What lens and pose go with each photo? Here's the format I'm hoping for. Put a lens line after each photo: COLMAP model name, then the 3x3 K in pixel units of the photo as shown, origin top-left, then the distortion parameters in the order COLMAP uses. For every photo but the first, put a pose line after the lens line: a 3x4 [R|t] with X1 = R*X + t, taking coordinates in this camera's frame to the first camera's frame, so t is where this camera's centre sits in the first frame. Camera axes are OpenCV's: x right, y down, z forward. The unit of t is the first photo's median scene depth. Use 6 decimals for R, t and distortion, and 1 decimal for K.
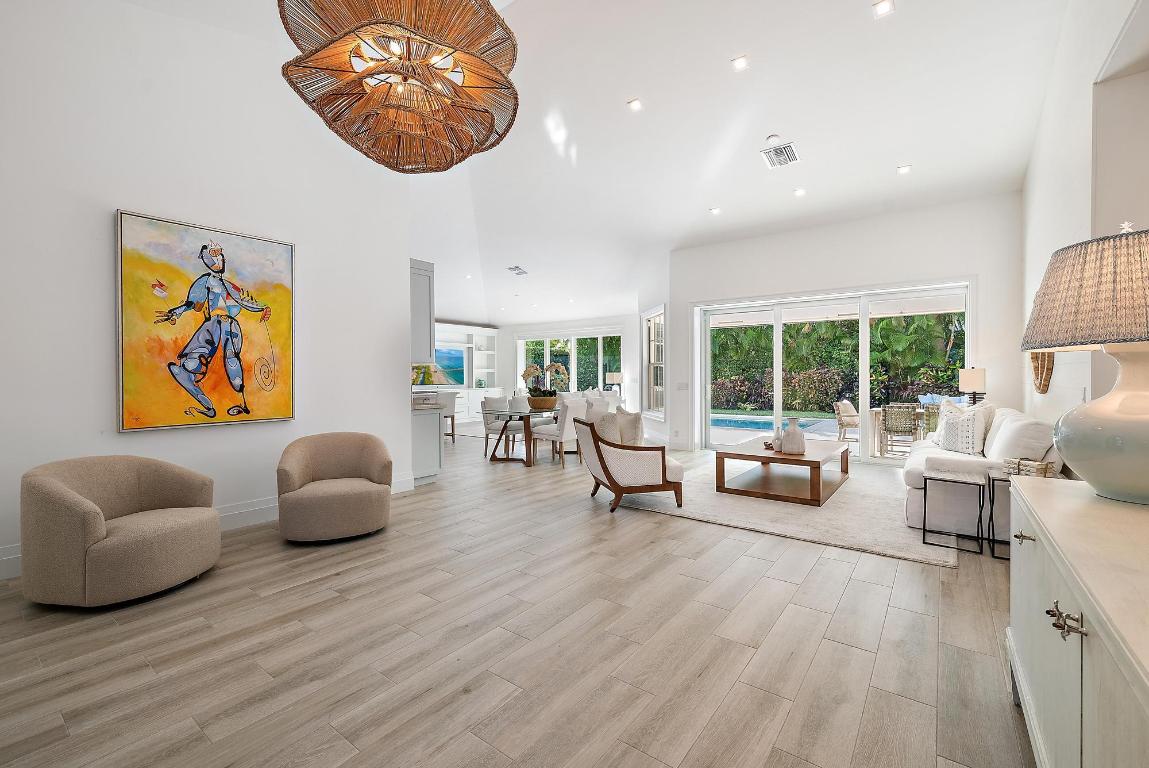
lens RADIAL K [[486.0, 0, 585.2], [0, 486.0, 382.8], [0, 0, 1]] dist [0.002910, 0.000149]
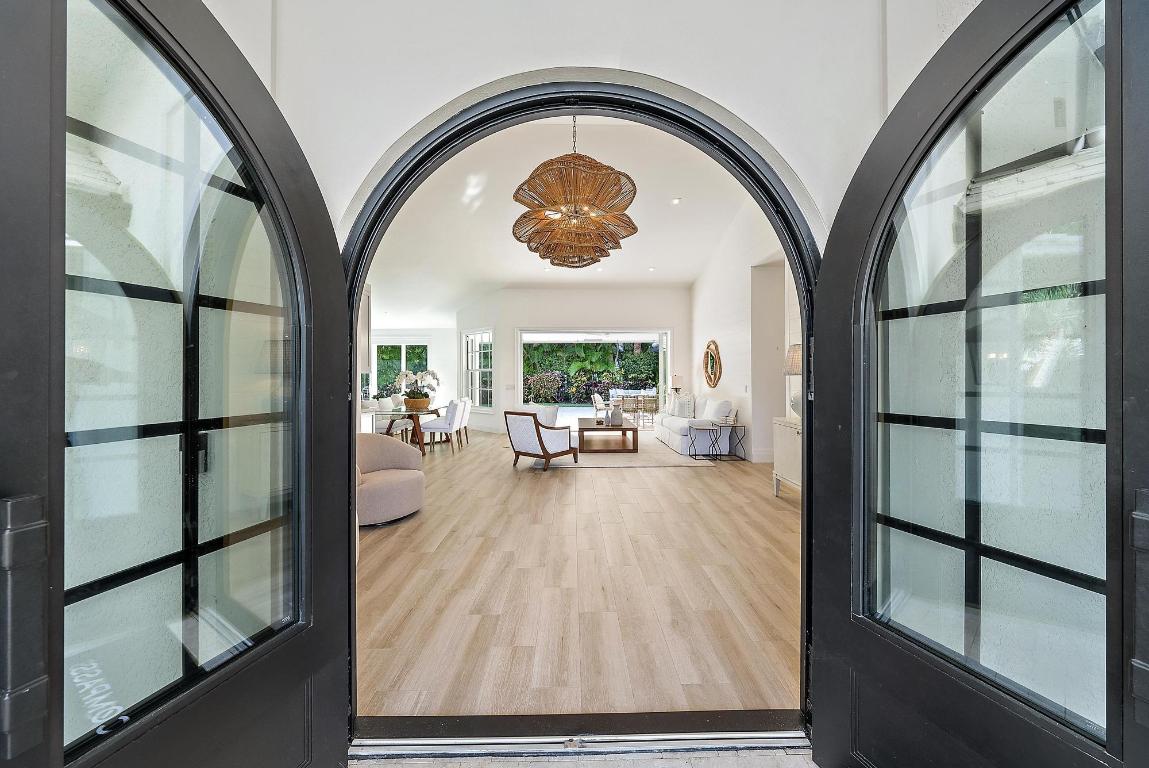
lens RADIAL K [[430.1, 0, 571.5], [0, 430.1, 380.7], [0, 0, 1]] dist [-0.000509, 0.000009]
pose [[0.783364, -0.009497, 0.621490, -0.707825], [0.010206, 0.999945, 0.002416, -0.021038], [-0.621479, 0.004450, 0.783418, -0.109536]]
